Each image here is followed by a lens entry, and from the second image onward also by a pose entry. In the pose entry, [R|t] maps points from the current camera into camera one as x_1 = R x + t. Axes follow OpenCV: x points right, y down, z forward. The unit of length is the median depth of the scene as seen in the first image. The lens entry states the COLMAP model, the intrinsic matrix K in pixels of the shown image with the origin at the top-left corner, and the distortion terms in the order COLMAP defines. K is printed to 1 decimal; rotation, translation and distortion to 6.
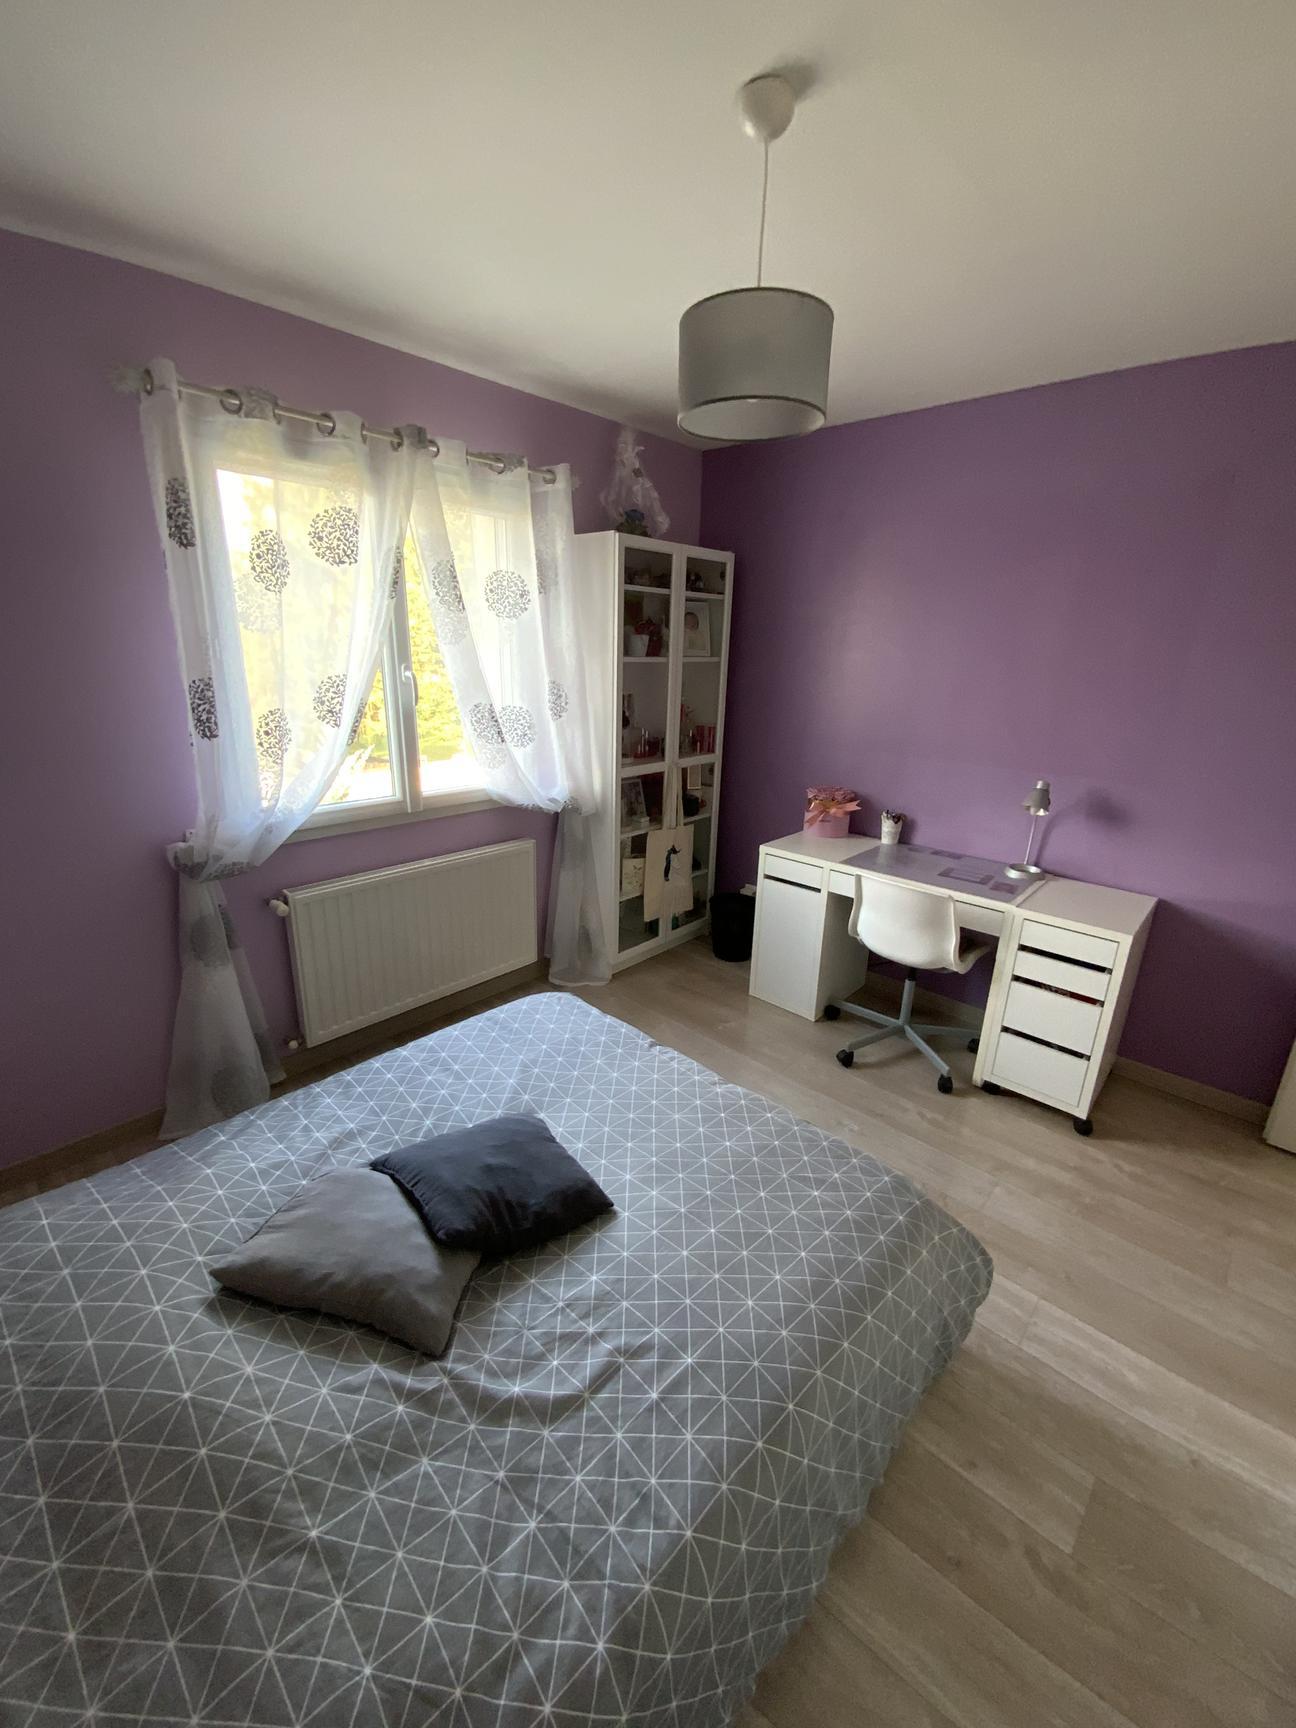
lens RADIAL K [[721.7, 0, 654.0], [0, 721.7, 859.2], [0, 0, 1]] dist [0.002731, 0.000157]
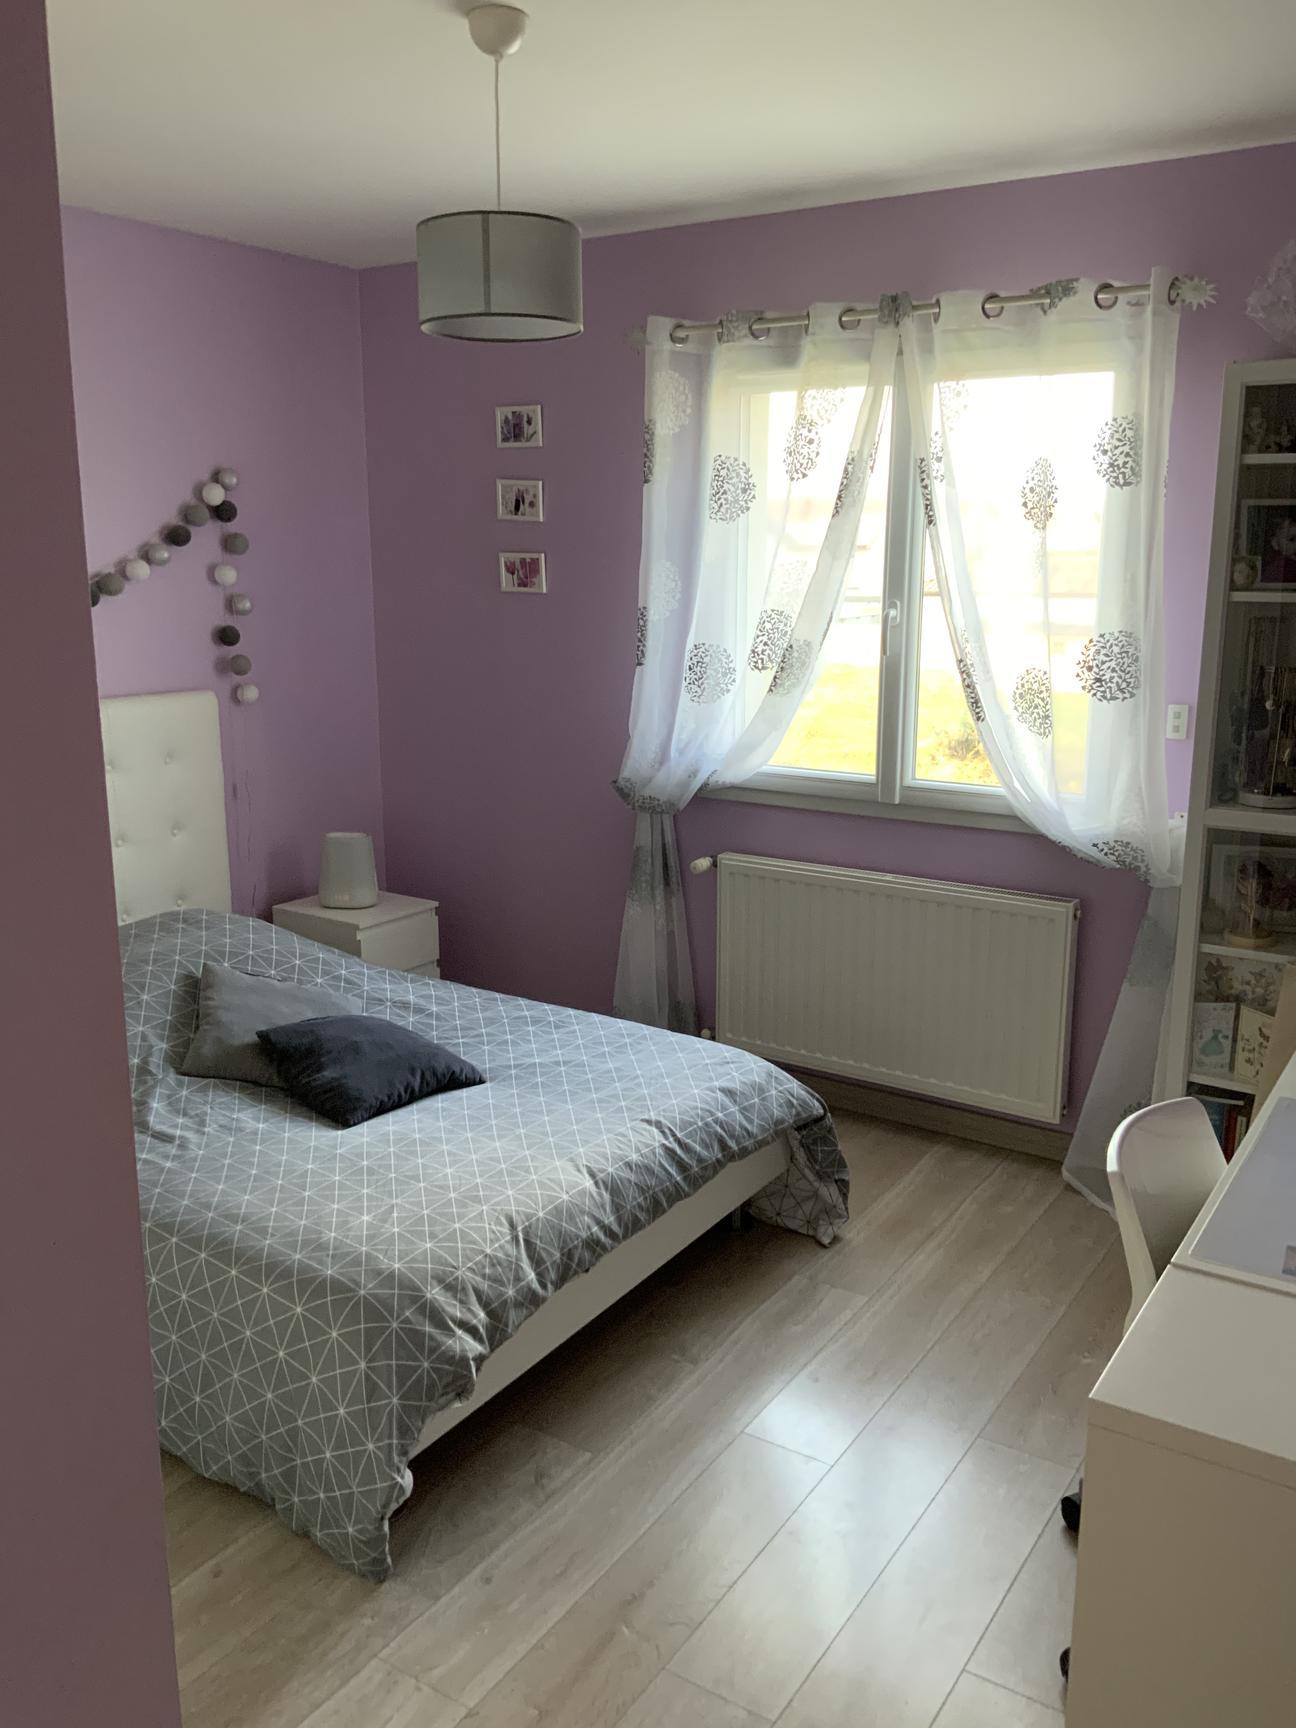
lens RADIAL K [[1451.1, 0, 651.1], [0, 1451.1, 869.9], [0, 0, 1]] dist [0.026441, -0.069625]
pose [[0.152295, 0.174933, -0.972730, 1.622027], [-0.290646, 0.948618, 0.125092, -0.179318], [0.944633, 0.263669, 0.195314, 0.805783]]
